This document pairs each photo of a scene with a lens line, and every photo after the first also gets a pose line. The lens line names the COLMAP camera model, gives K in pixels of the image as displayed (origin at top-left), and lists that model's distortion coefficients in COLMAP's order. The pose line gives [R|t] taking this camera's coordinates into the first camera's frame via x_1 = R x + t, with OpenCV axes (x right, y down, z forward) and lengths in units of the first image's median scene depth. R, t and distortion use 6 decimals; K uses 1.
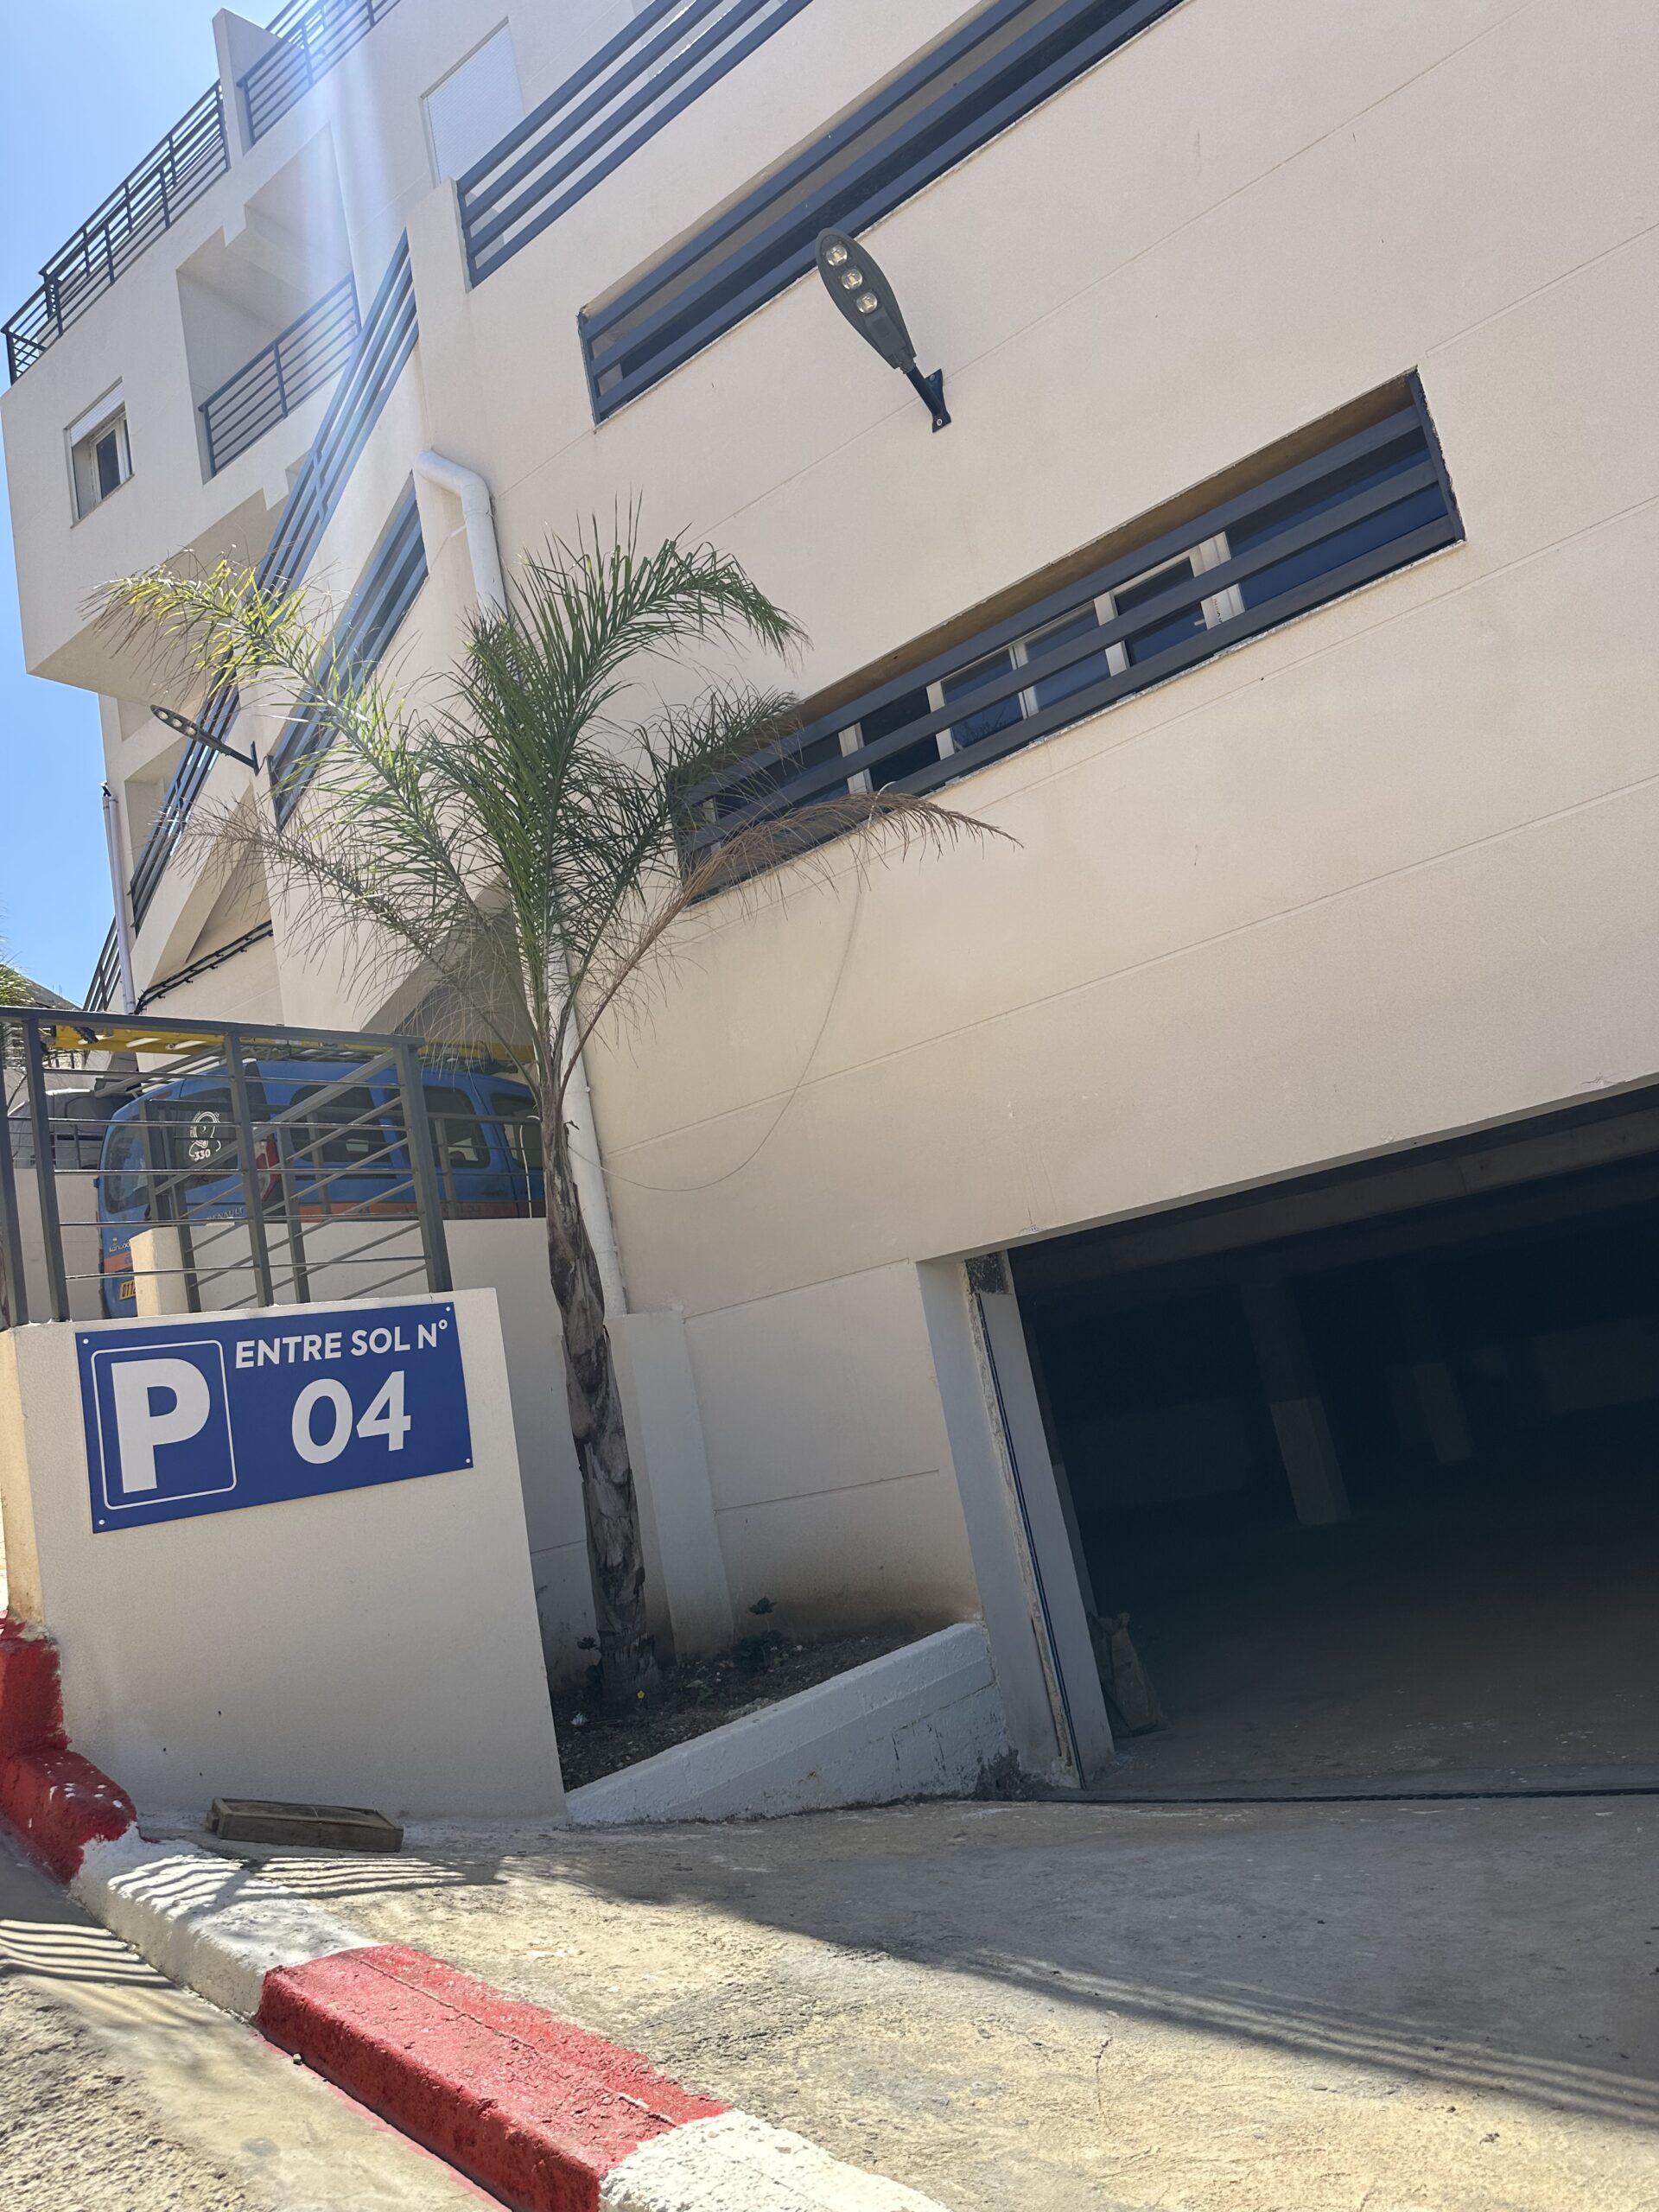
lens RADIAL K [[1514.3, 0, 813.8], [0, 1514.3, 1100.6], [0, 0, 1]] dist [0.113583, -0.153760]
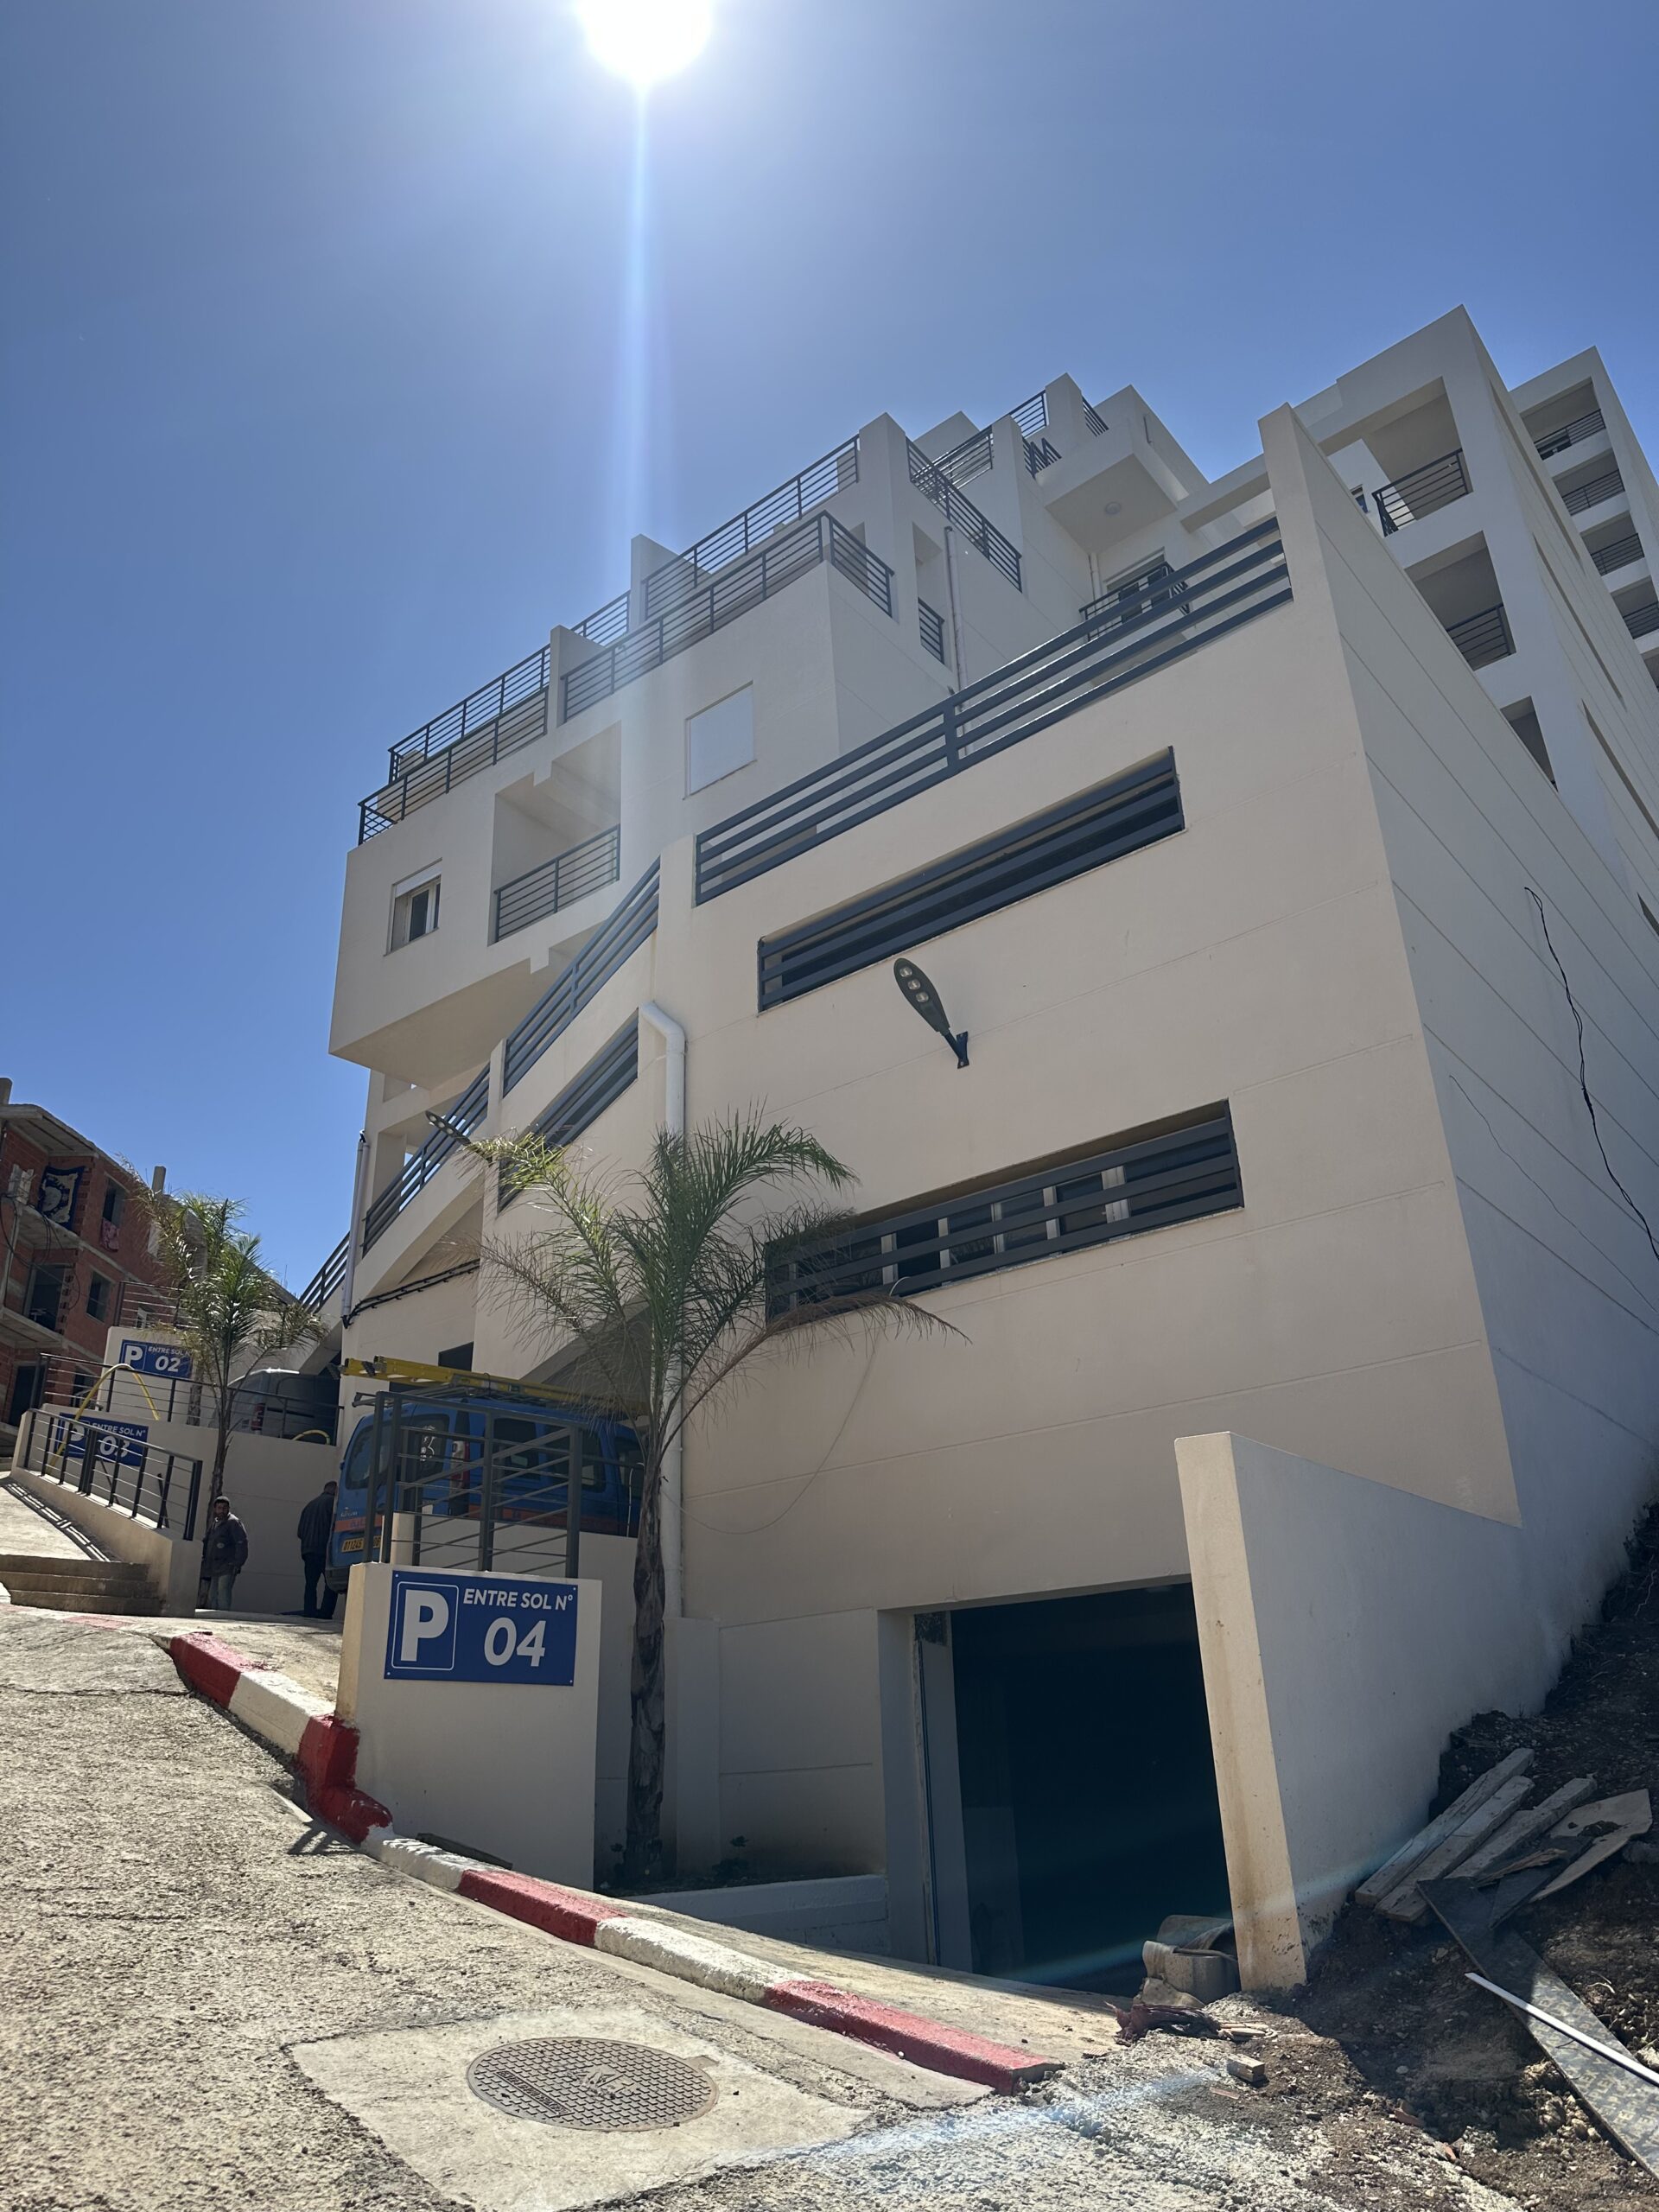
lens RADIAL K [[1514.3, 0, 813.8], [0, 1514.3, 1100.6], [0, 0, 1]] dist [0.113583, -0.153760]
pose [[0.987108, 0.122548, -0.102954, 0.098699], [-0.141845, 0.967786, -0.208014, -0.054251], [0.074145, 0.219936, 0.972693, -0.556995]]
